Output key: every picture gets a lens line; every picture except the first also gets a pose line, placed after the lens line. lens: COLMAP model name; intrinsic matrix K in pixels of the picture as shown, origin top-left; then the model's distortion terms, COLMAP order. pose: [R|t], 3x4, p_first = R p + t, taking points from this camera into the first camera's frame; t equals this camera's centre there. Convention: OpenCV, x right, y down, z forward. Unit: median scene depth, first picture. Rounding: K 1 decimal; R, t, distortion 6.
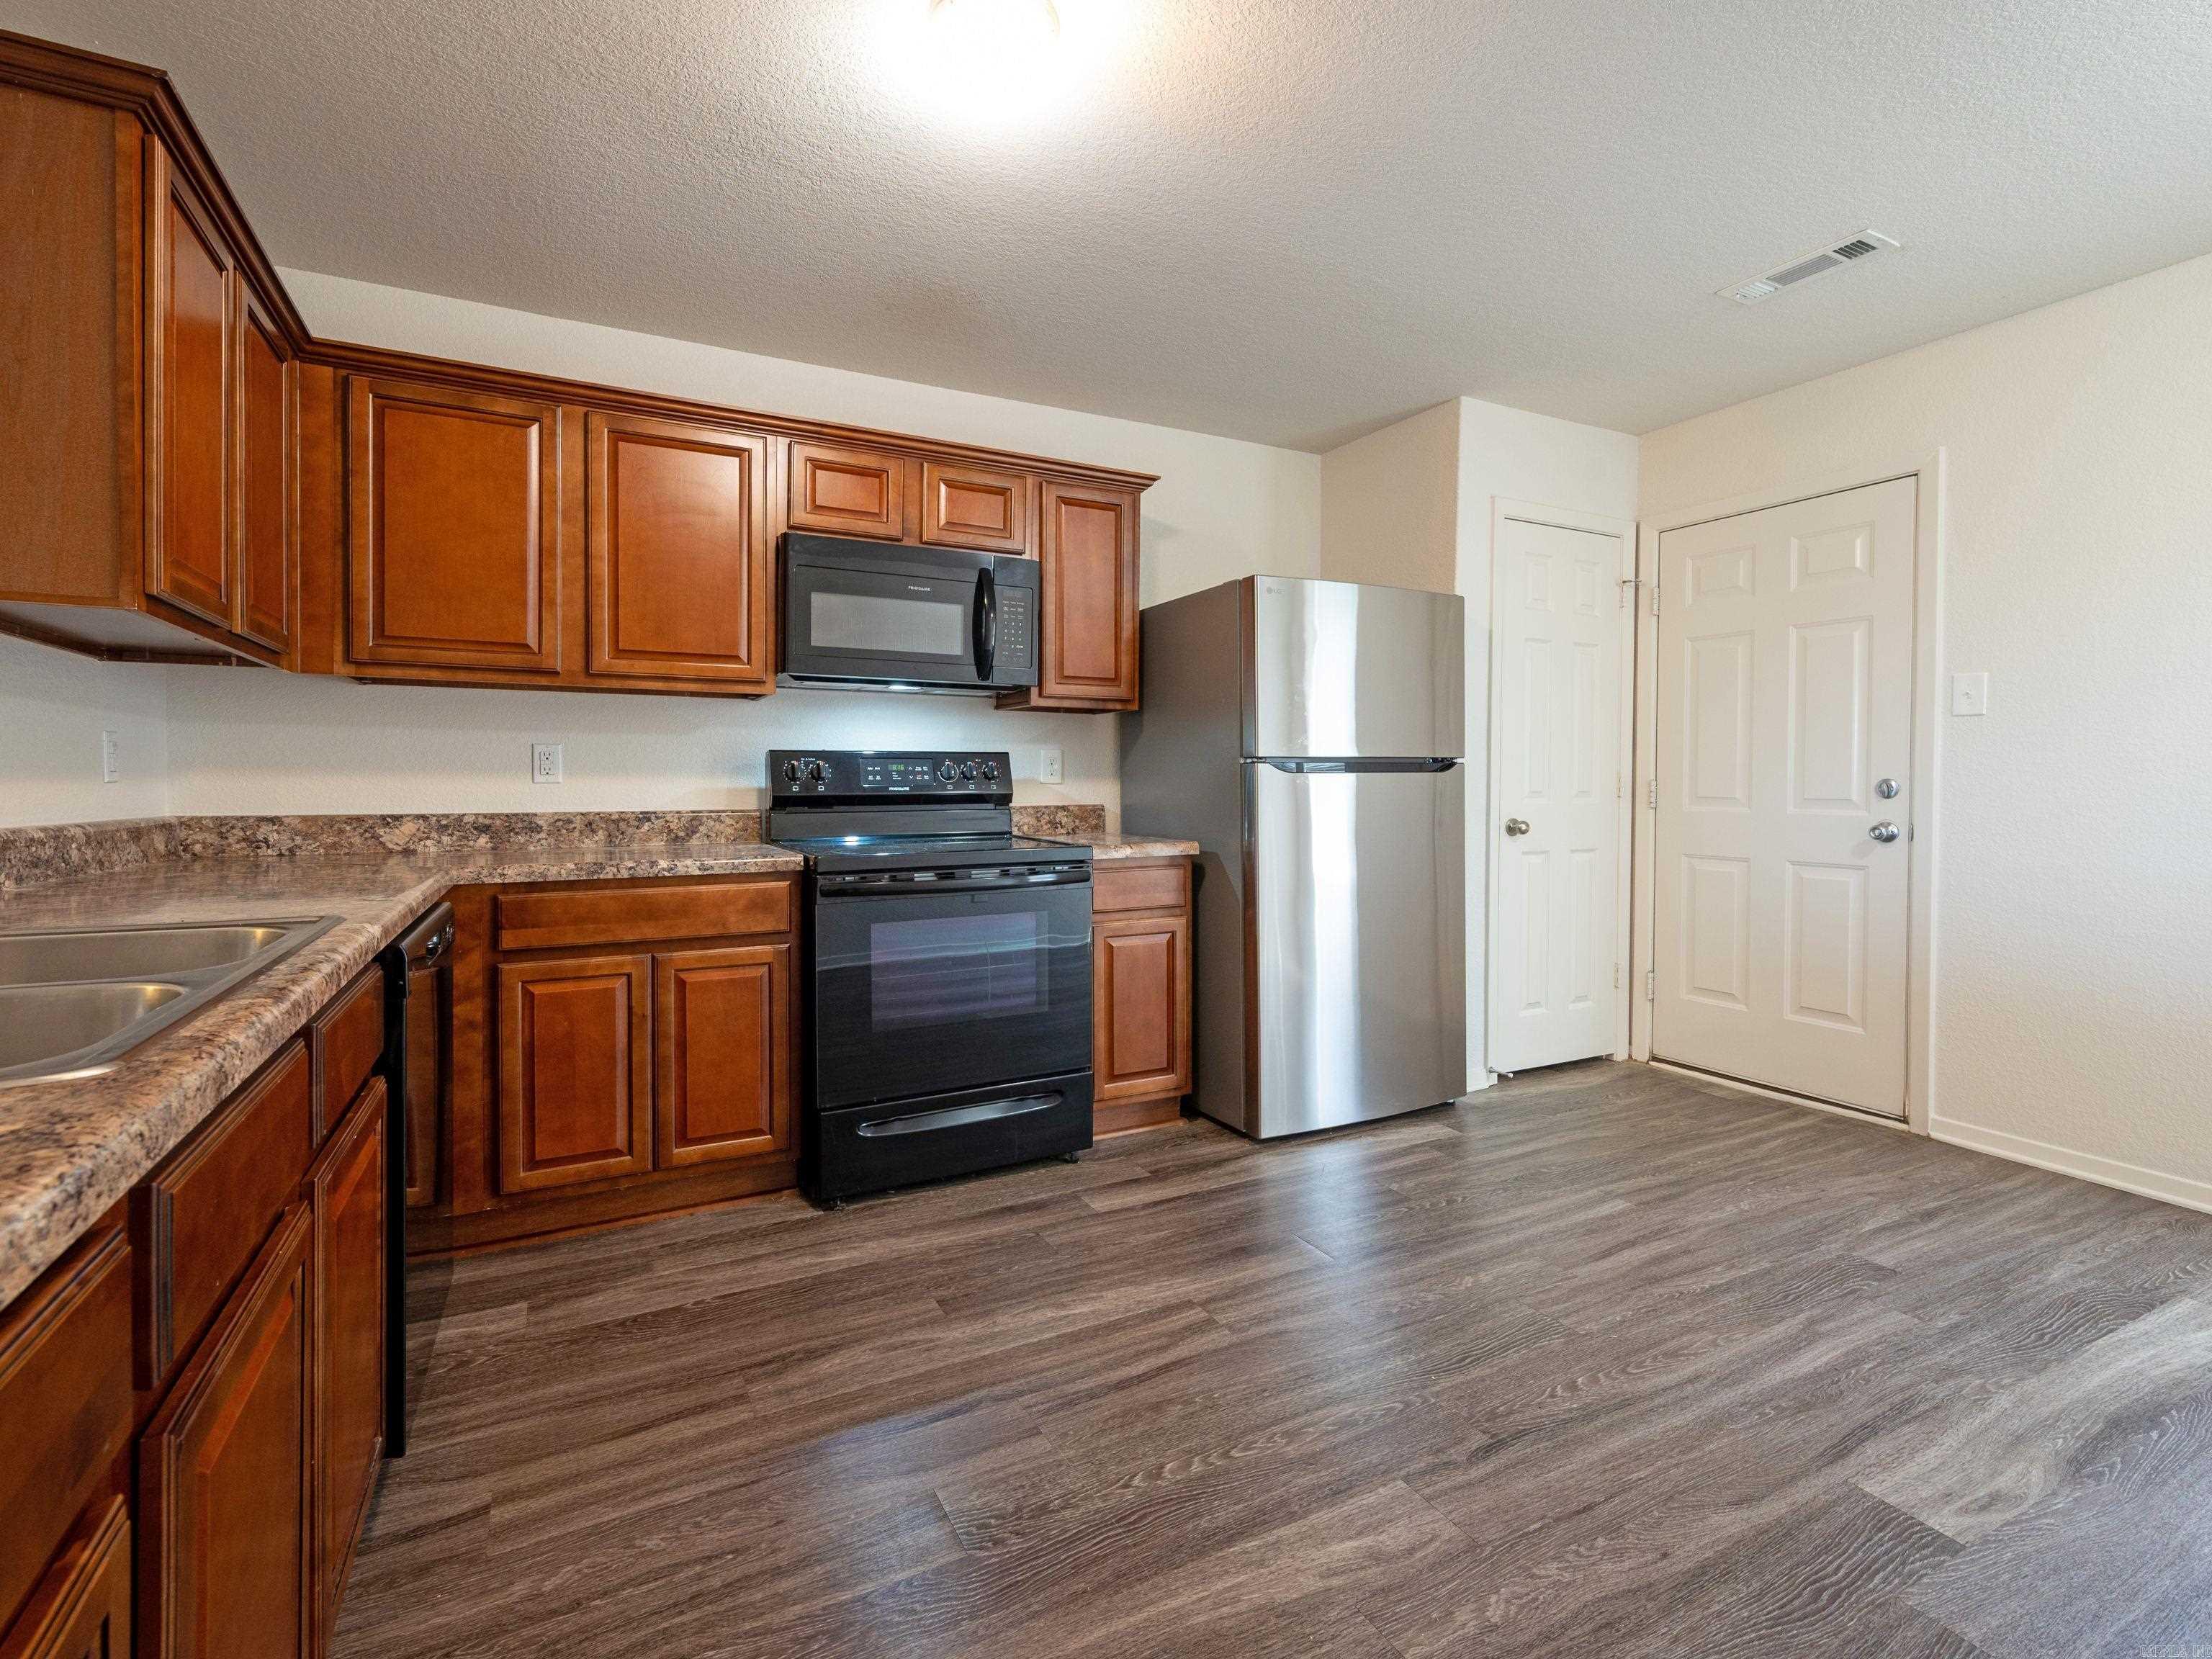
lens RADIAL K [[993.4, 0, 1073.6], [0, 993.4, 786.6], [0, 0, 1]] dist [-0.000487, -0.000869]
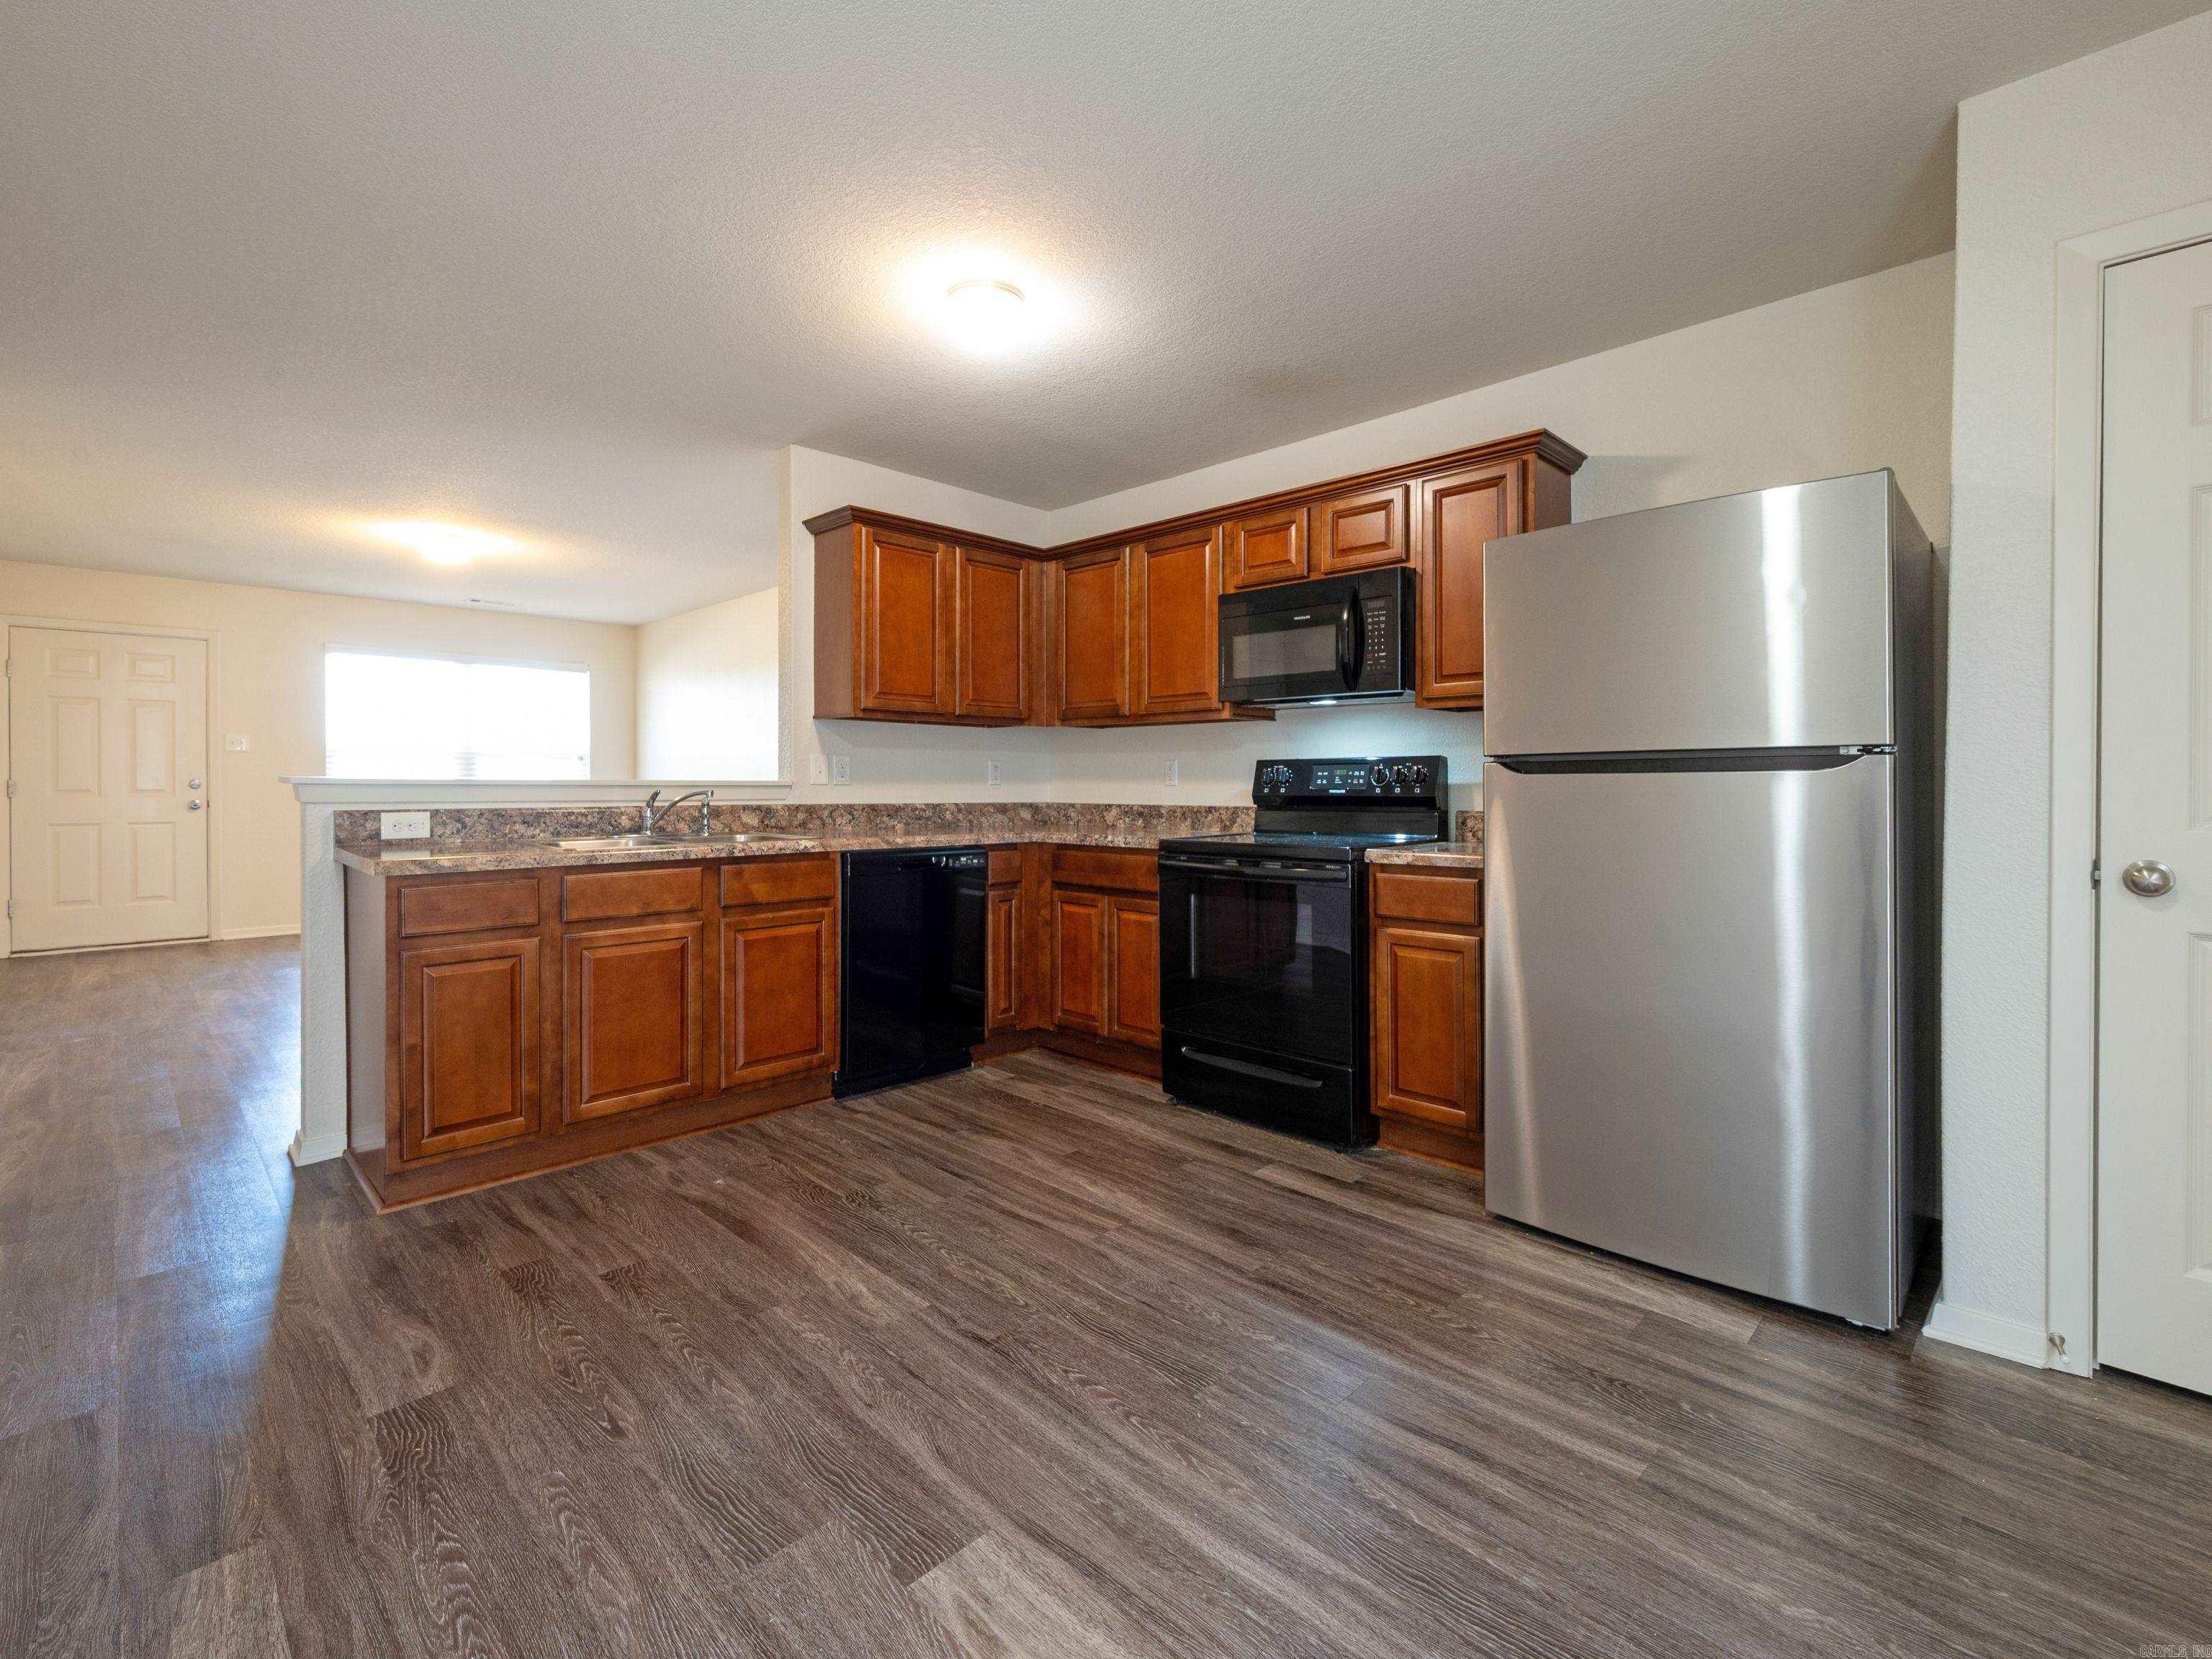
lens RADIAL K [[993.4, 0, 1073.6], [0, 993.4, 786.6], [0, 0, 1]] dist [-0.000487, -0.000869]
pose [[0.308588, 0.003577, -0.951189, 1.095787], [-0.006363, 0.999978, 0.001696, -0.004498], [0.951174, 0.005529, 0.308605, 0.503089]]
